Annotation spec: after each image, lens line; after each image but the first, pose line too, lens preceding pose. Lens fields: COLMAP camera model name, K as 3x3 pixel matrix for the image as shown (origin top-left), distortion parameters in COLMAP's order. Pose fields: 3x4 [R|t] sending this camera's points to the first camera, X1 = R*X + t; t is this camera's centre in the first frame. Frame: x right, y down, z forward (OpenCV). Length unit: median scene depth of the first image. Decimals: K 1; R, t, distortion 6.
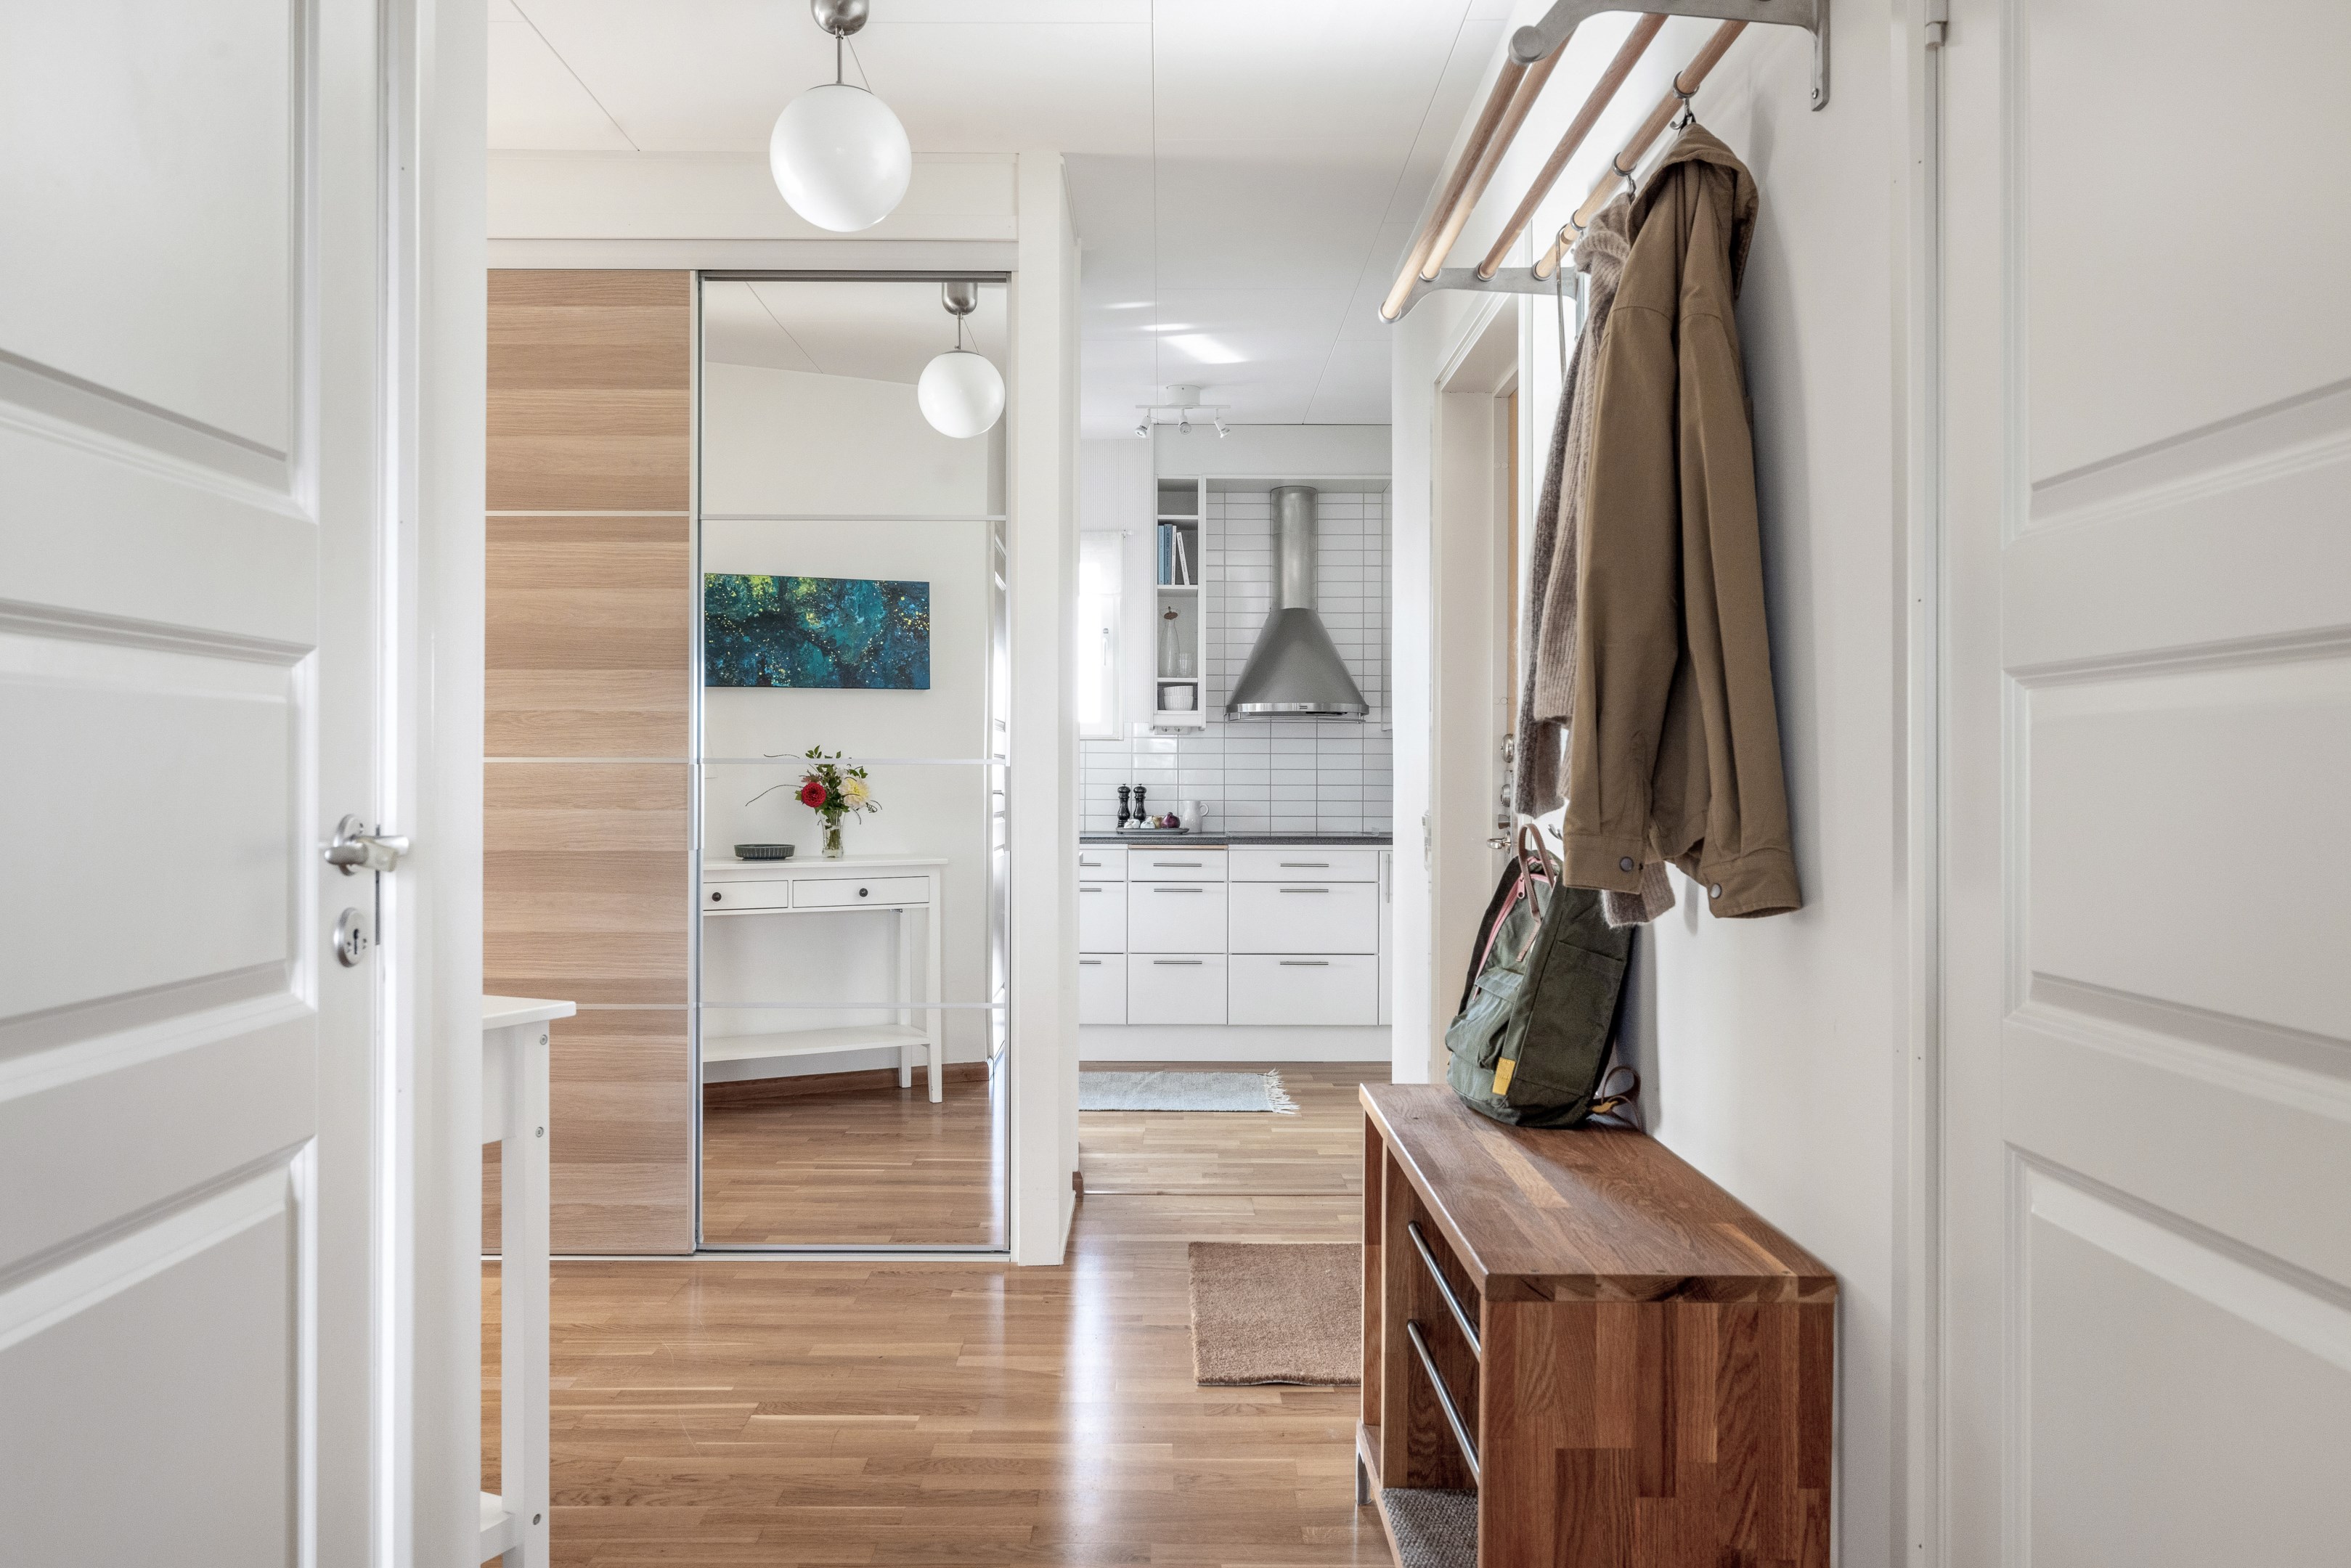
lens RADIAL K [[1667.2, 0, 1177.4], [0, 1667.2, 773.2], [0, 0, 1]] dist [-0.003541, 0.000678]
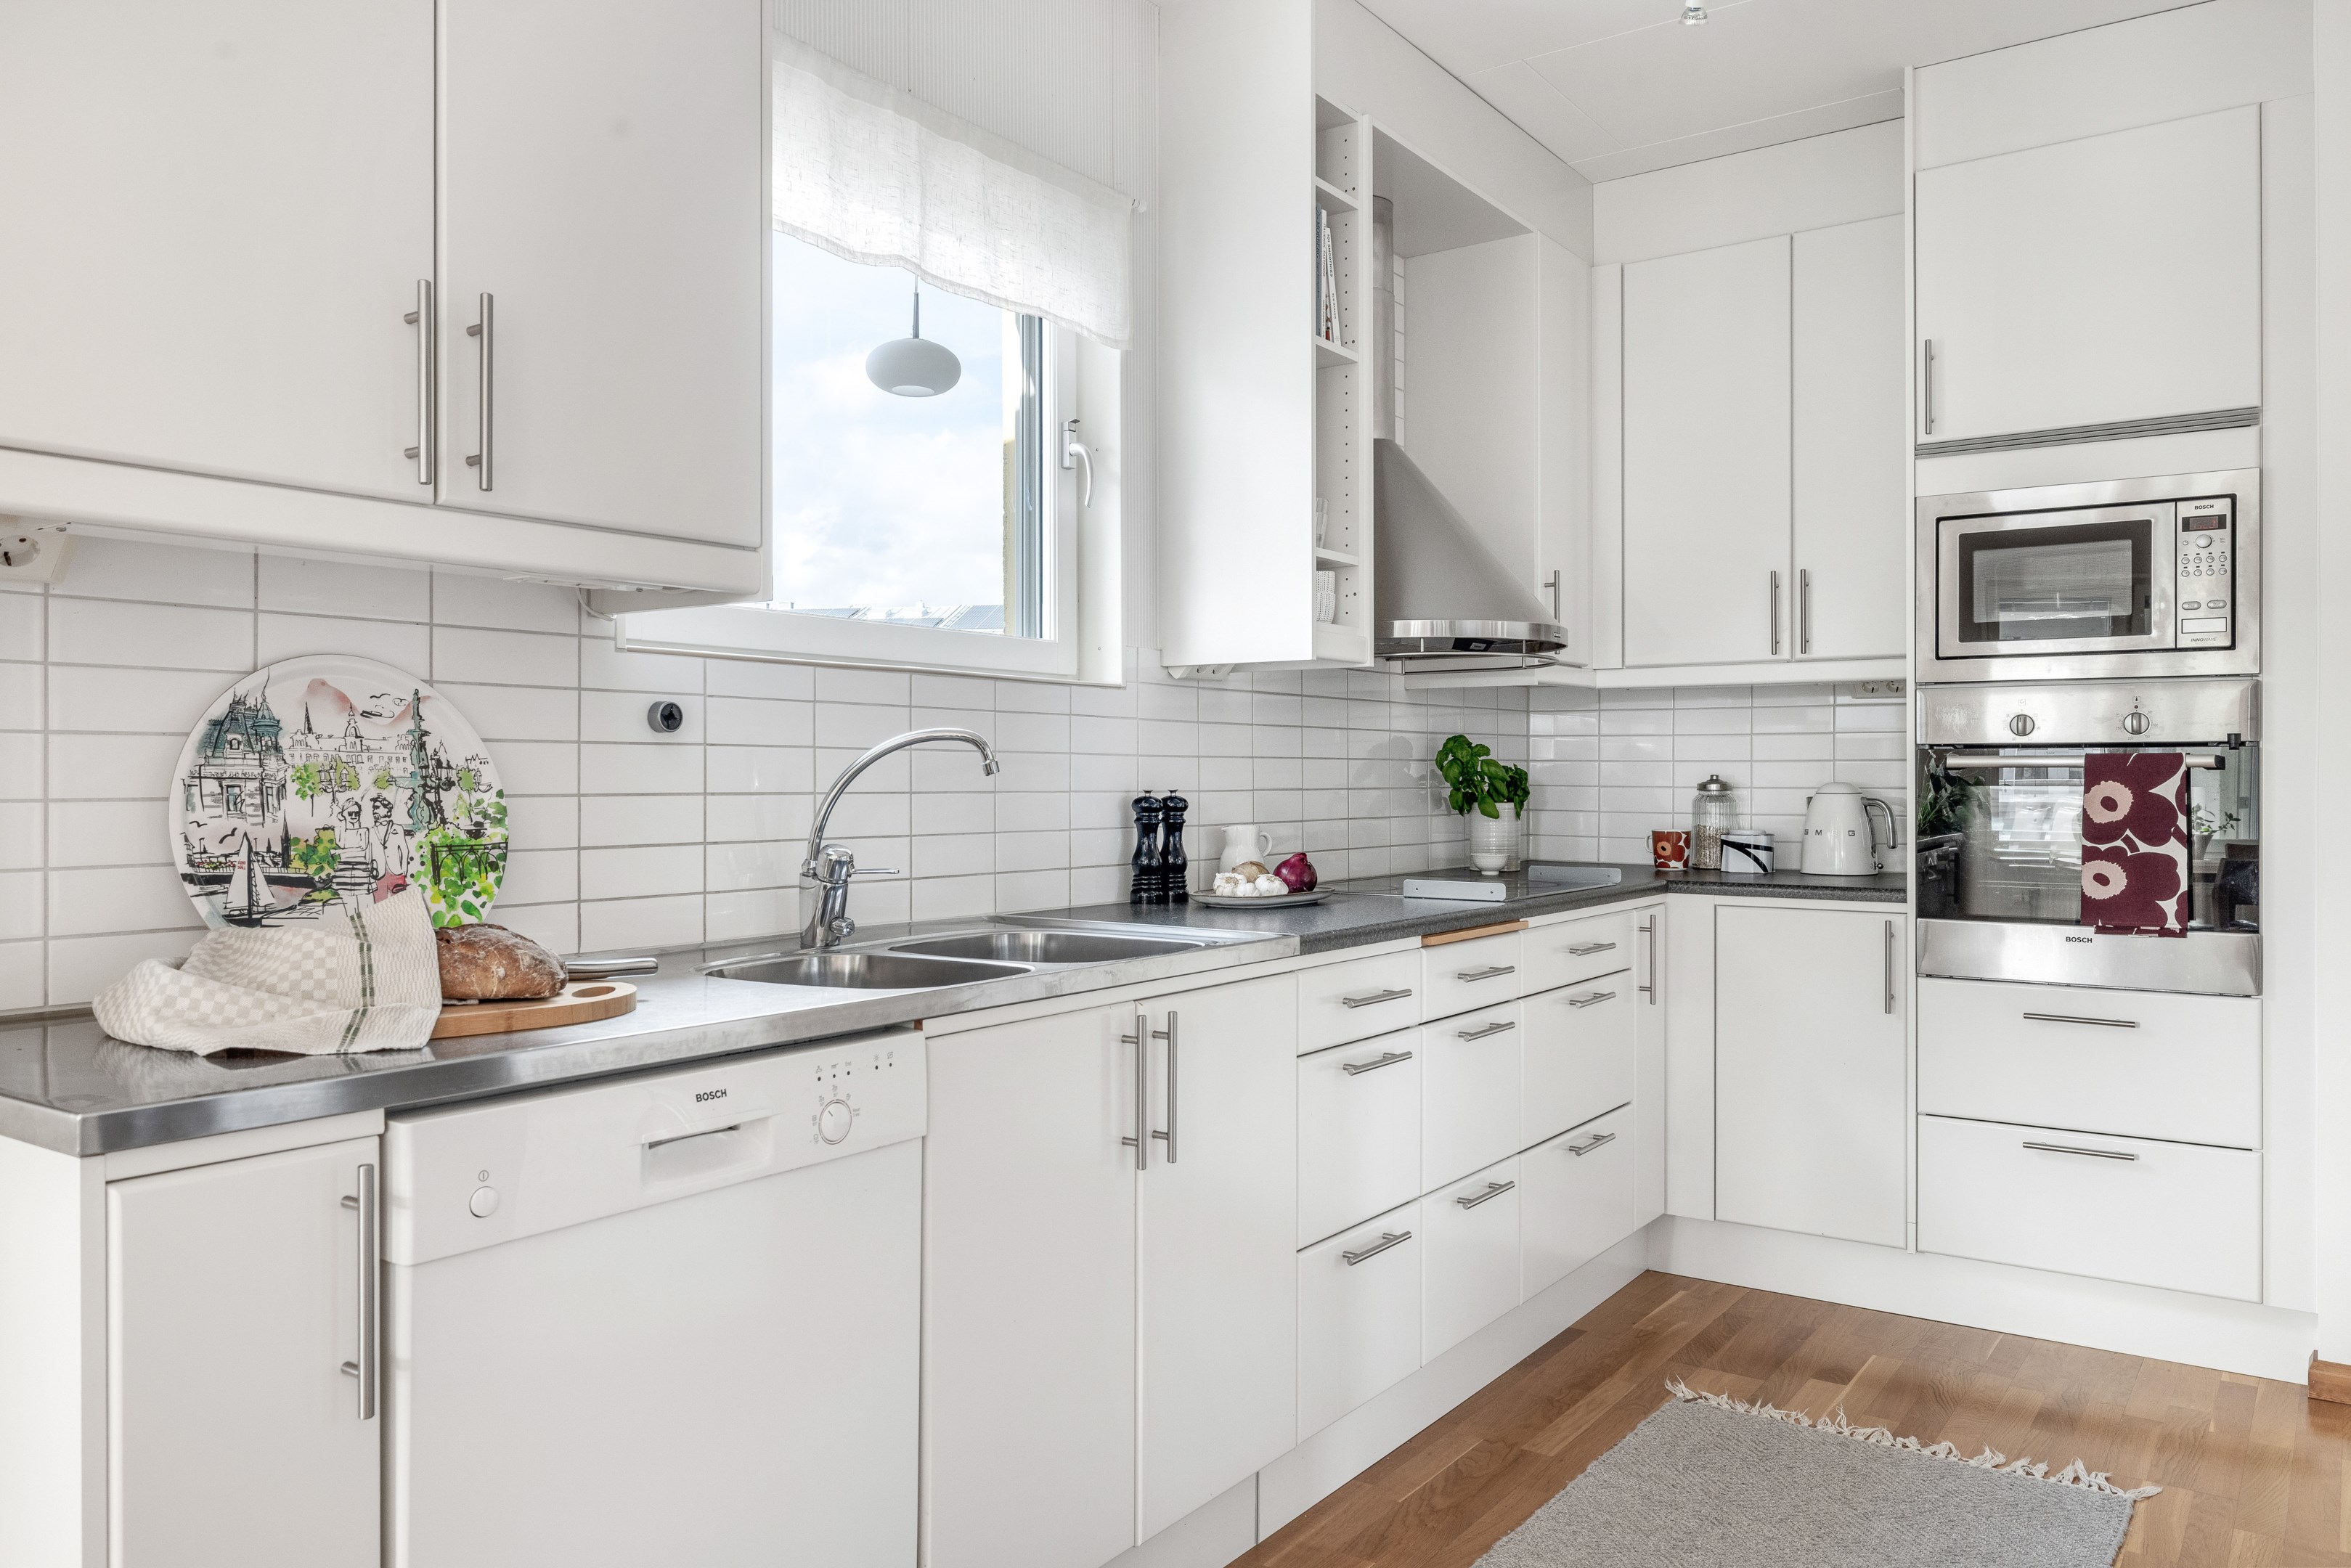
lens RADIAL K [[1667.2, 0, 1177.4], [0, 1667.2, 773.2], [0, 0, 1]] dist [-0.003541, 0.000678]
pose [[0.589219, -0.003003, 0.807968, -0.377184], [-0.000111, 0.999993, 0.003798, 0.000384], [-0.807974, -0.002328, 0.589214, 0.762476]]
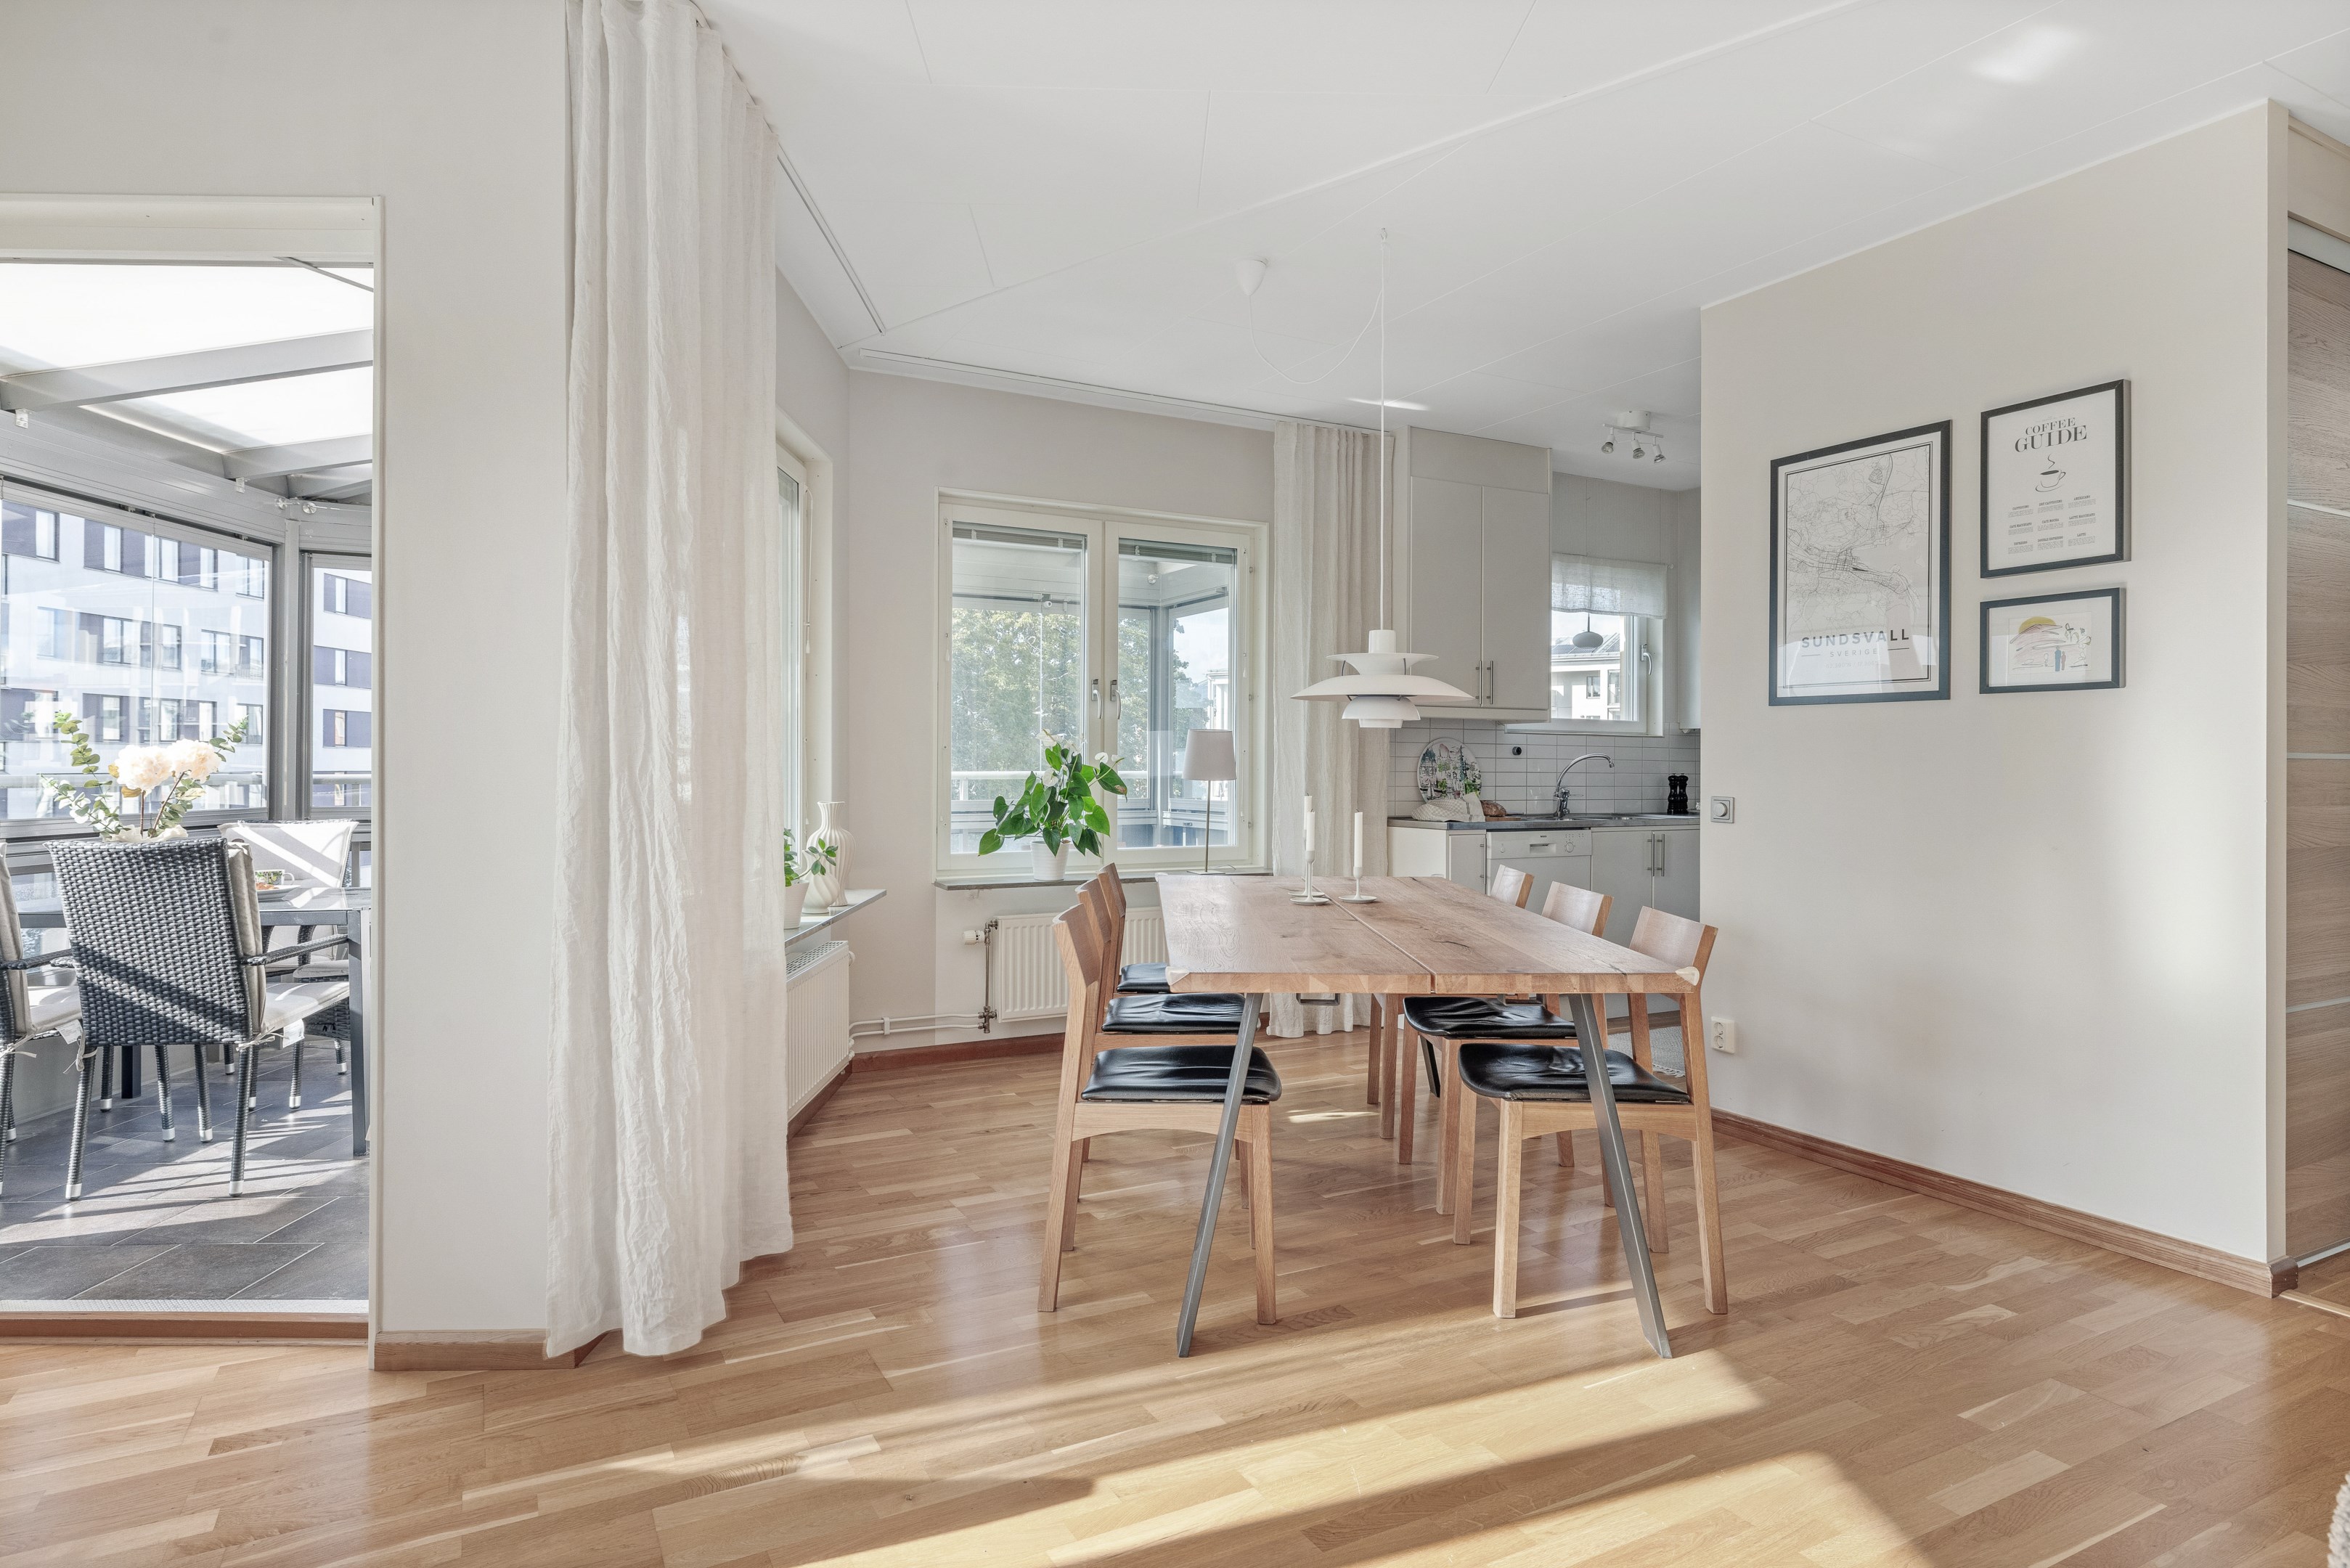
lens RADIAL K [[1299.8, 0, 1166.9], [0, 1299.8, 758.5], [0, 0, 1]] dist [0.003648, -0.000473]
pose [[0.887439, 0.002890, 0.460915, -0.802743], [-0.003337, 0.999994, 0.000155, -0.003088], [-0.460912, -0.001676, 0.887444, 0.346430]]
